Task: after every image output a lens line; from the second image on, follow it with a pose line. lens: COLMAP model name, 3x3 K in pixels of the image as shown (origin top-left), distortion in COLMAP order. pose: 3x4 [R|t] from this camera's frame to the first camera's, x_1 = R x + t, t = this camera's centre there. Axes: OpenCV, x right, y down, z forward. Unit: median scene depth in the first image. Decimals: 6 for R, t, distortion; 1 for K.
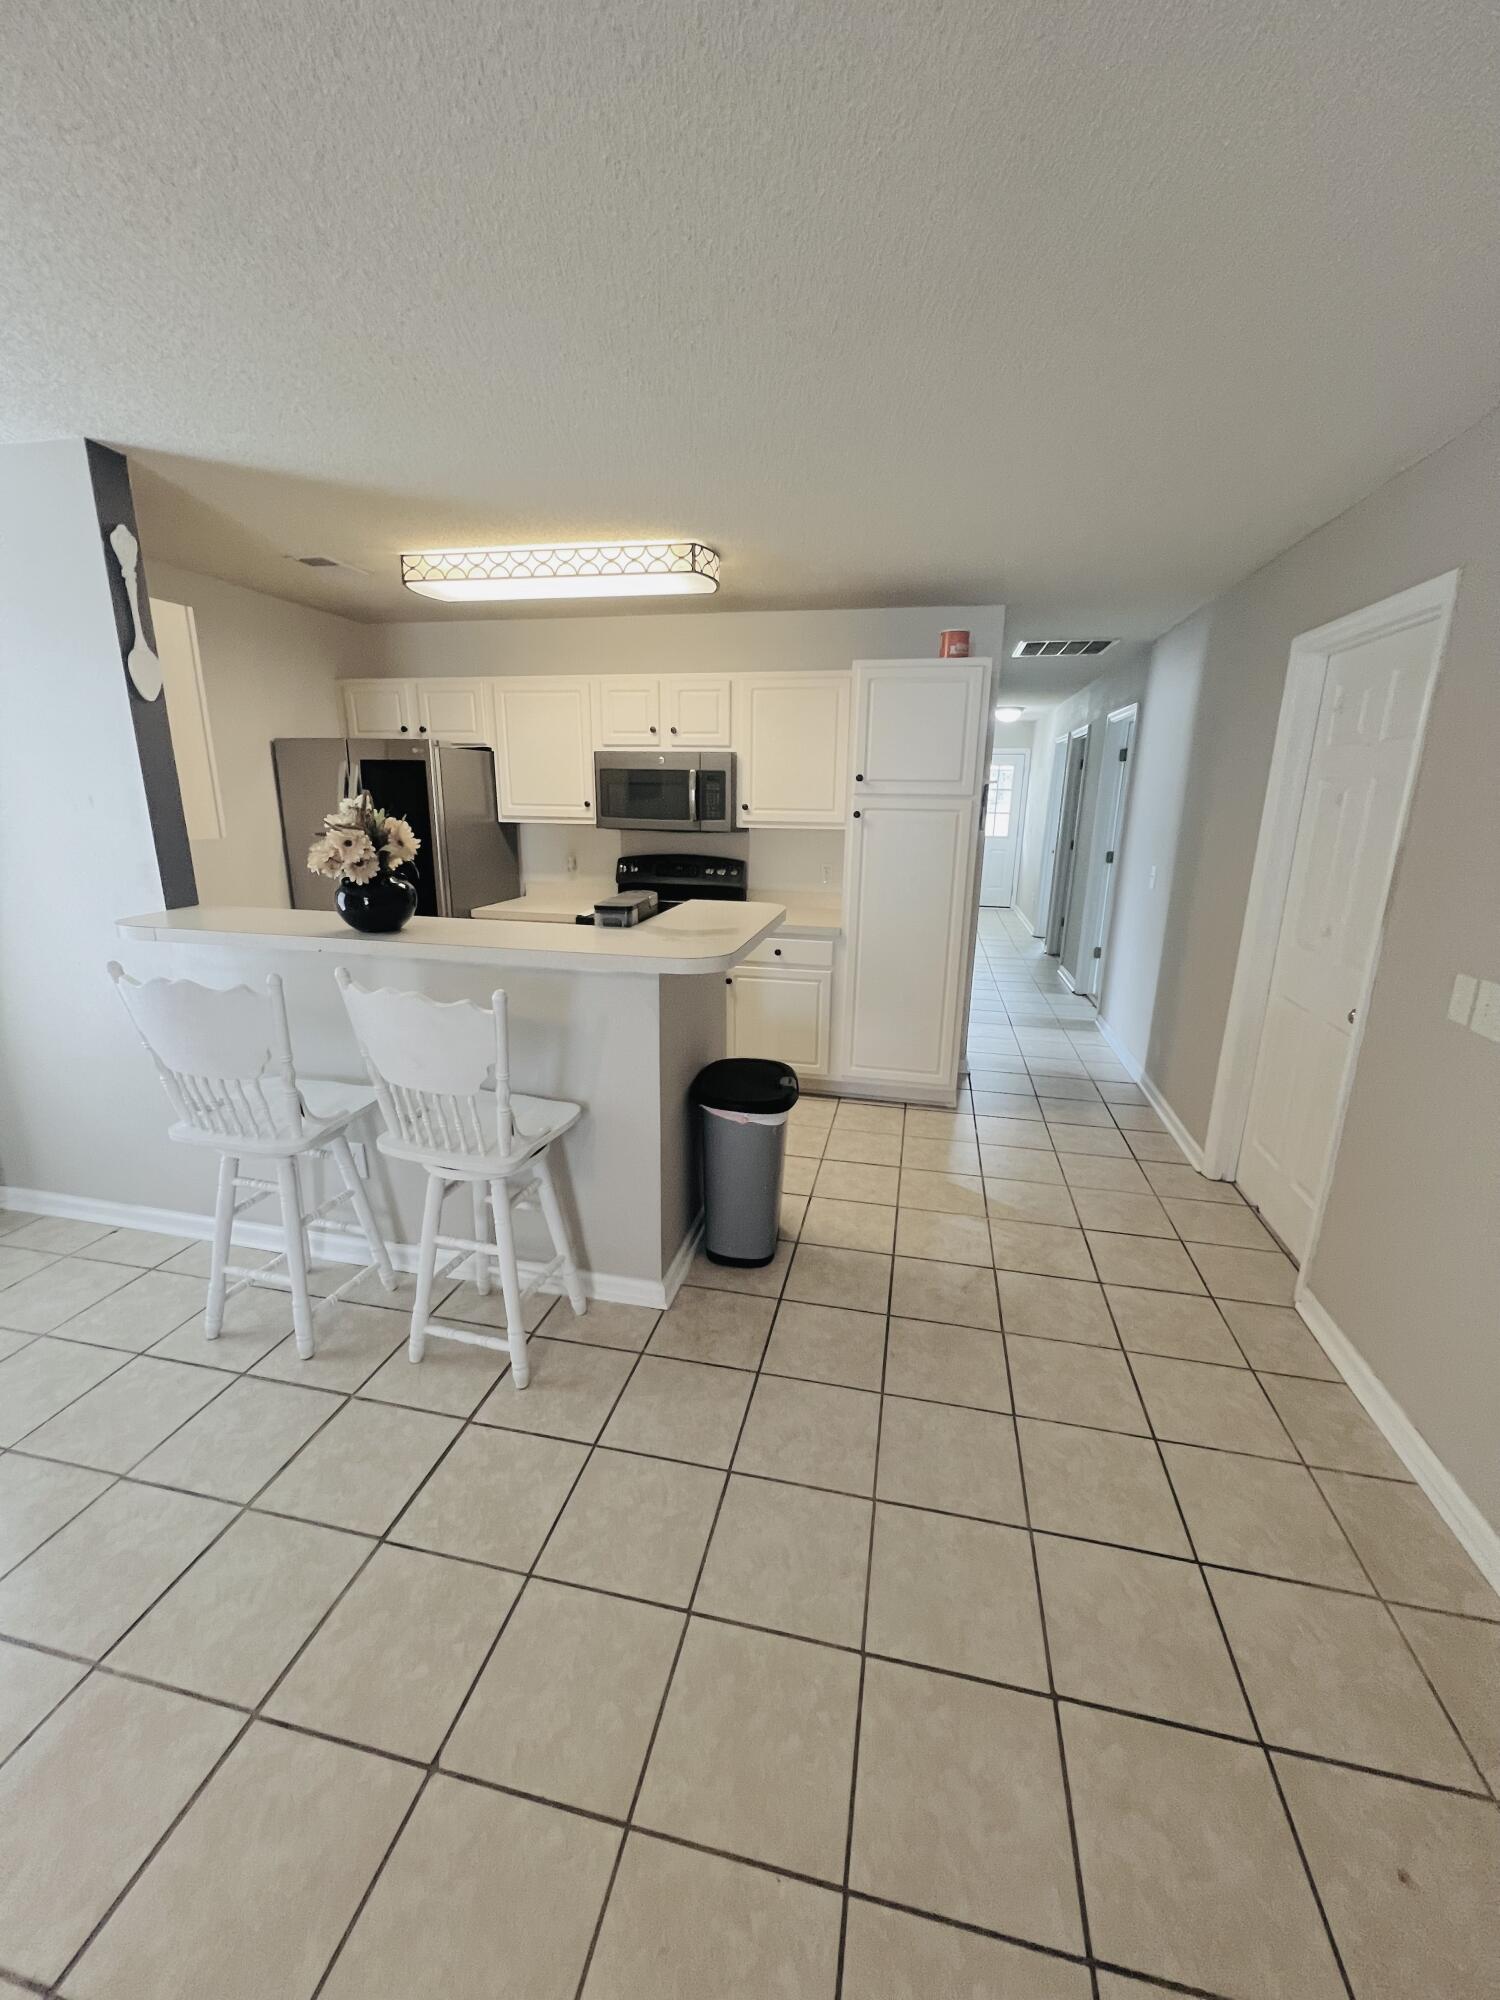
lens RADIAL K [[795.4, 0, 753.3], [0, 795.4, 998.6], [0, 0, 1]] dist [0.003472, 0.000202]
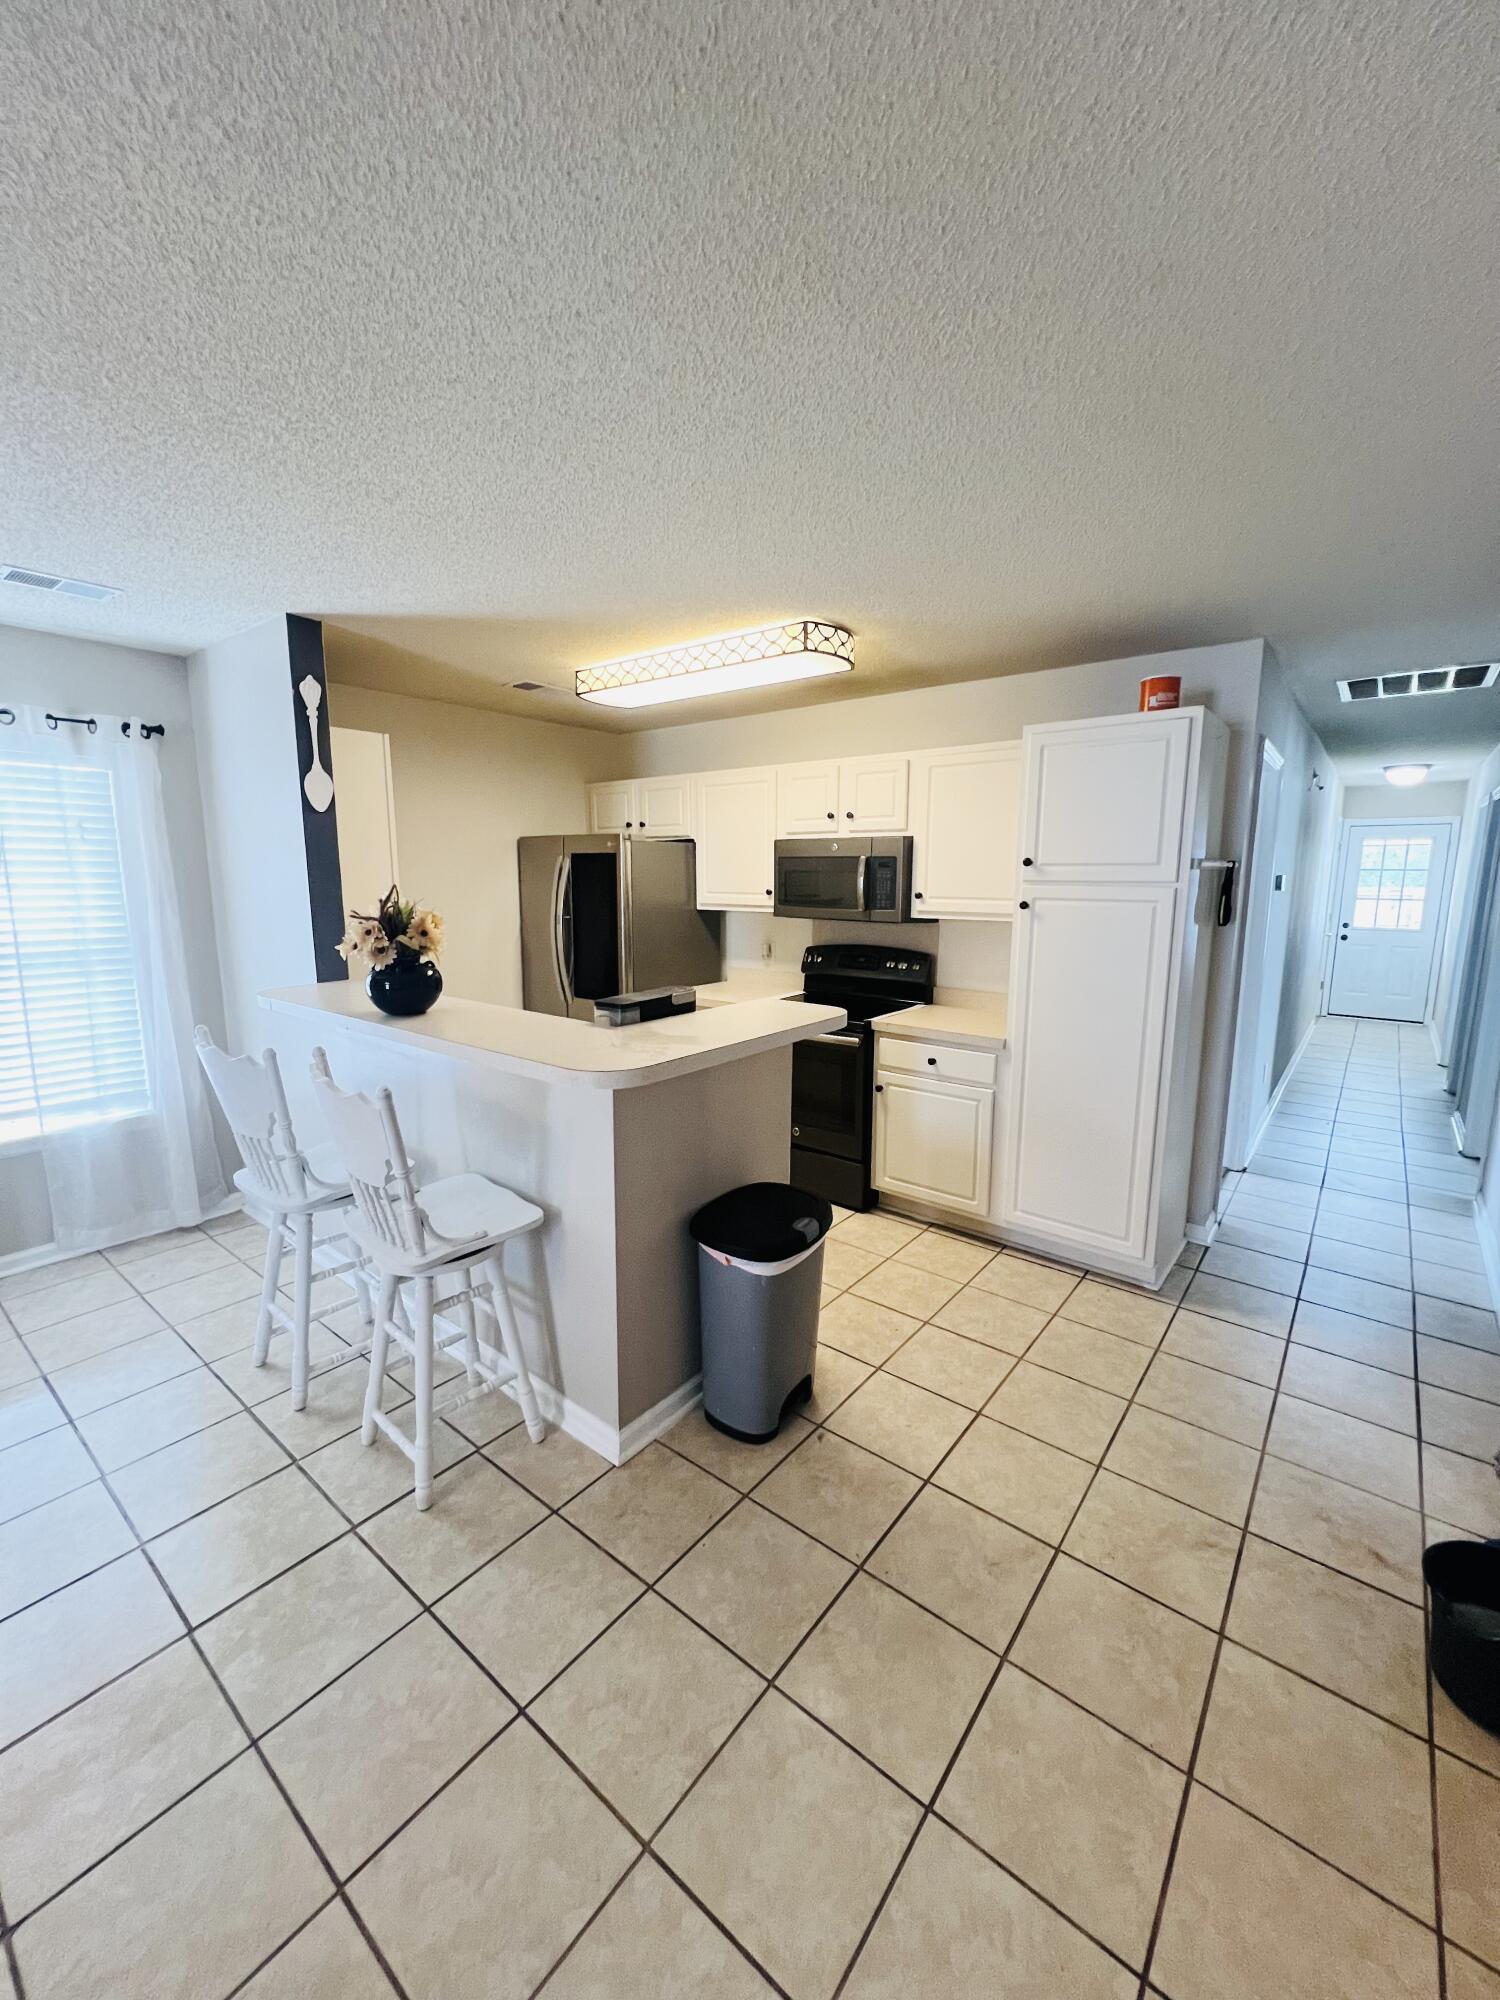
lens RADIAL K [[795.4, 0, 755.4], [0, 795.4, 999.2], [0, 0, 1]] dist [0.003472, 0.000202]
pose [[0.896883, 0.058709, -0.438354, 0.239330], [-0.102383, 0.991788, -0.076647, -0.040594], [0.430254, 0.113624, 0.895529, 0.143542]]
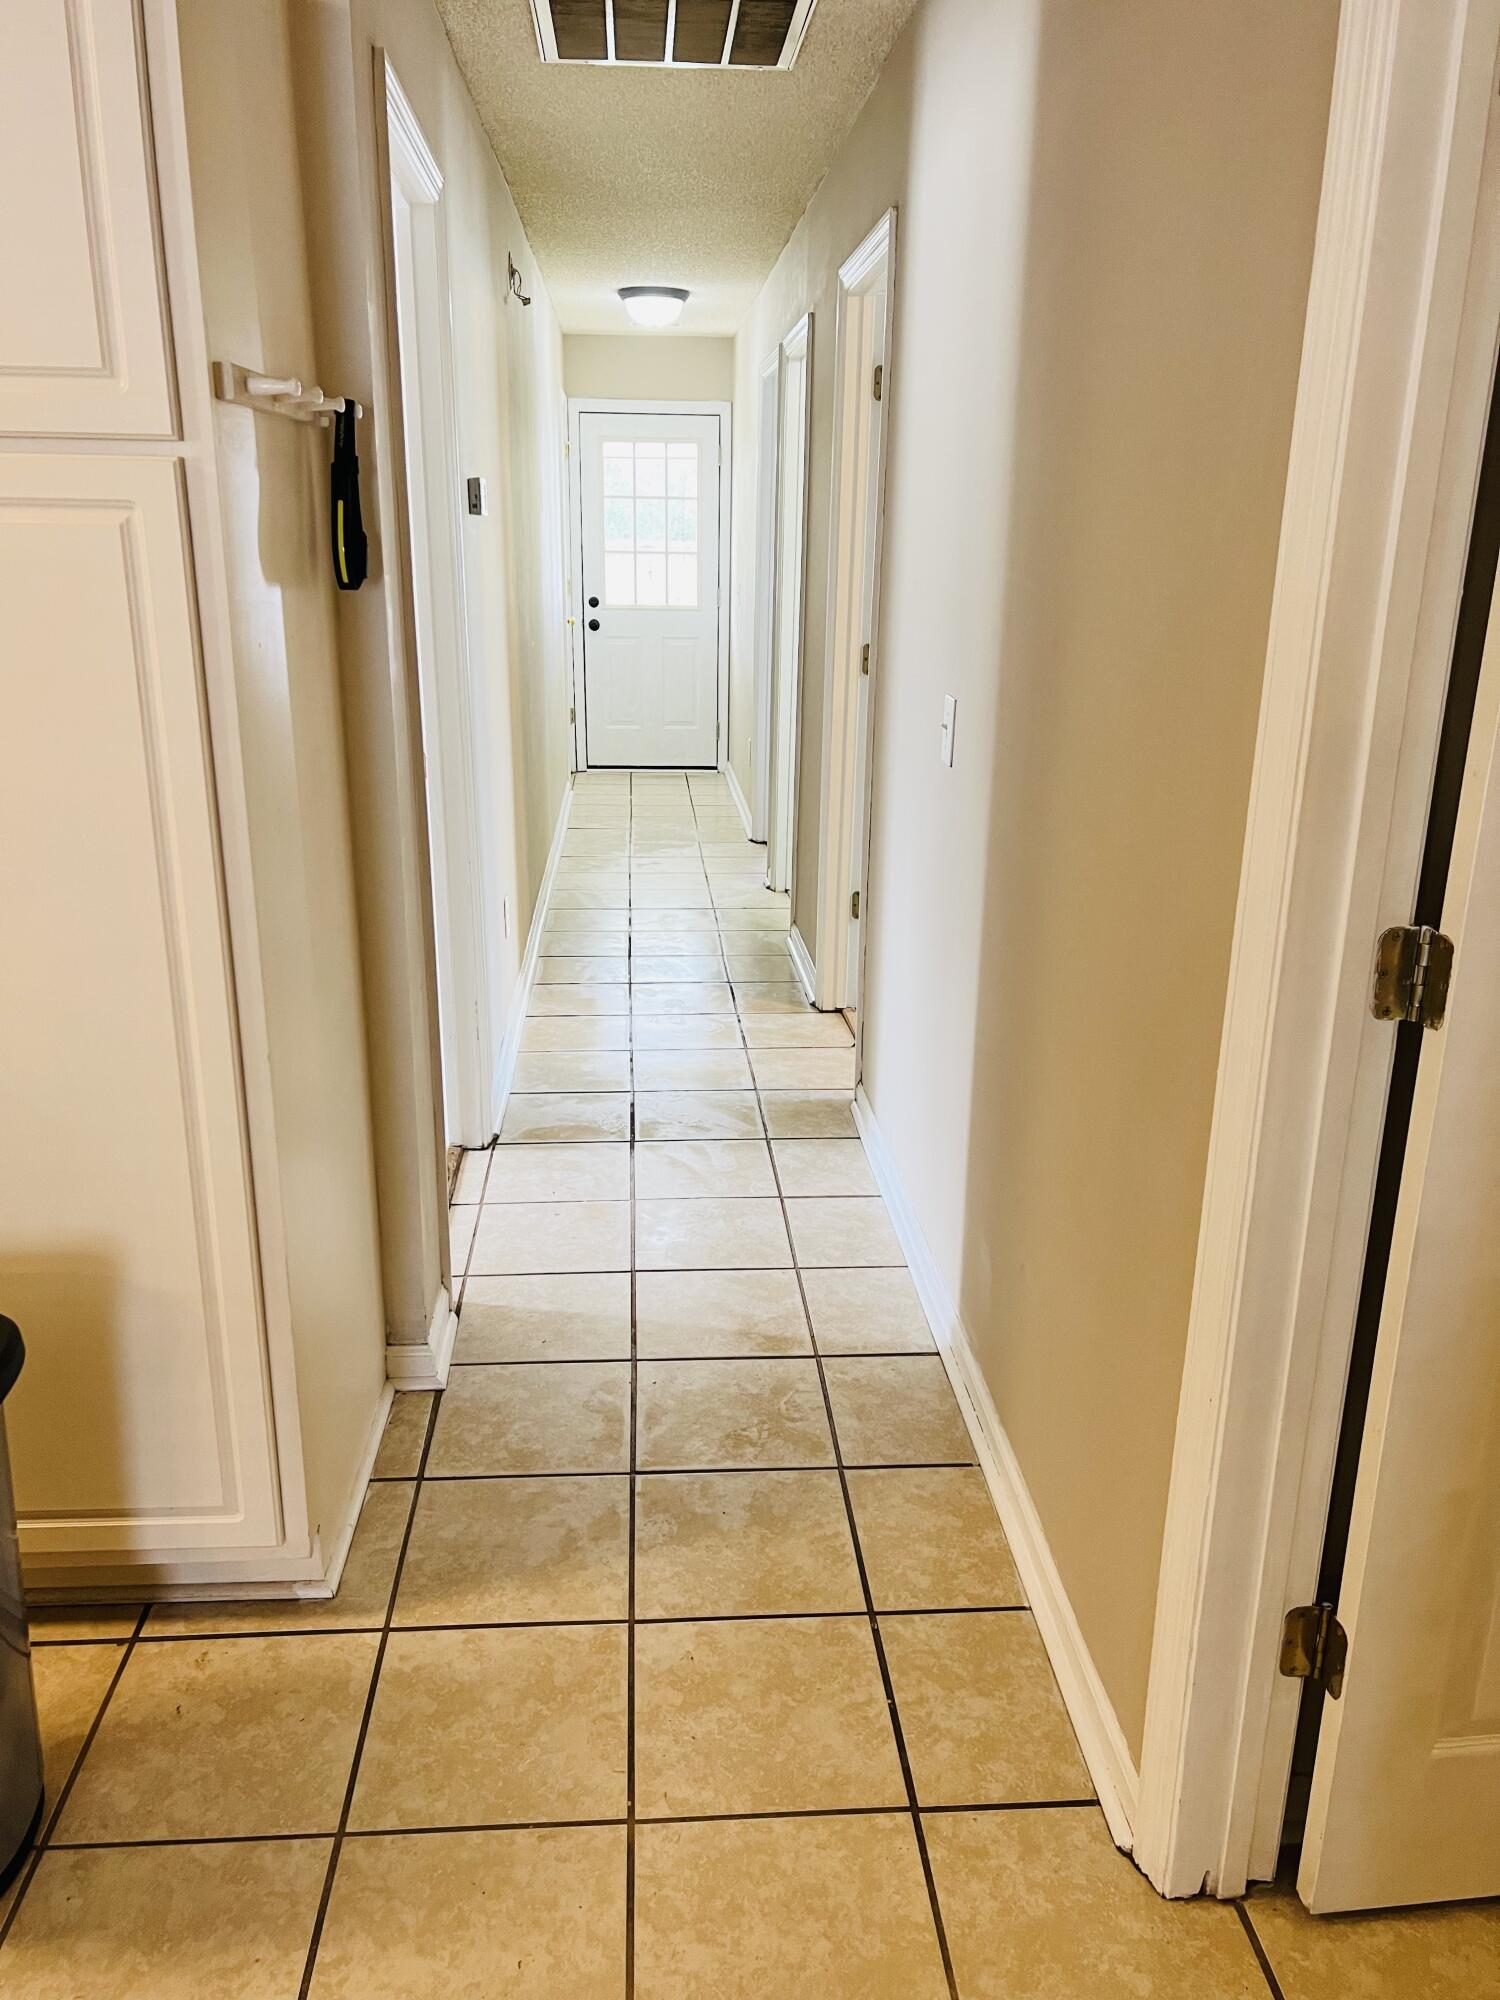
lens RADIAL K [[1496.5, 0, 748.7], [0, 1496.5, 993.8], [0, 0, 1]] dist [0.030635, 0.002122]
pose [[0.959845, -0.086225, 0.266950, 0.285310], [0.072940, 0.995571, 0.059307, -0.098847], [-0.270881, -0.037454, 0.961884, 0.483867]]
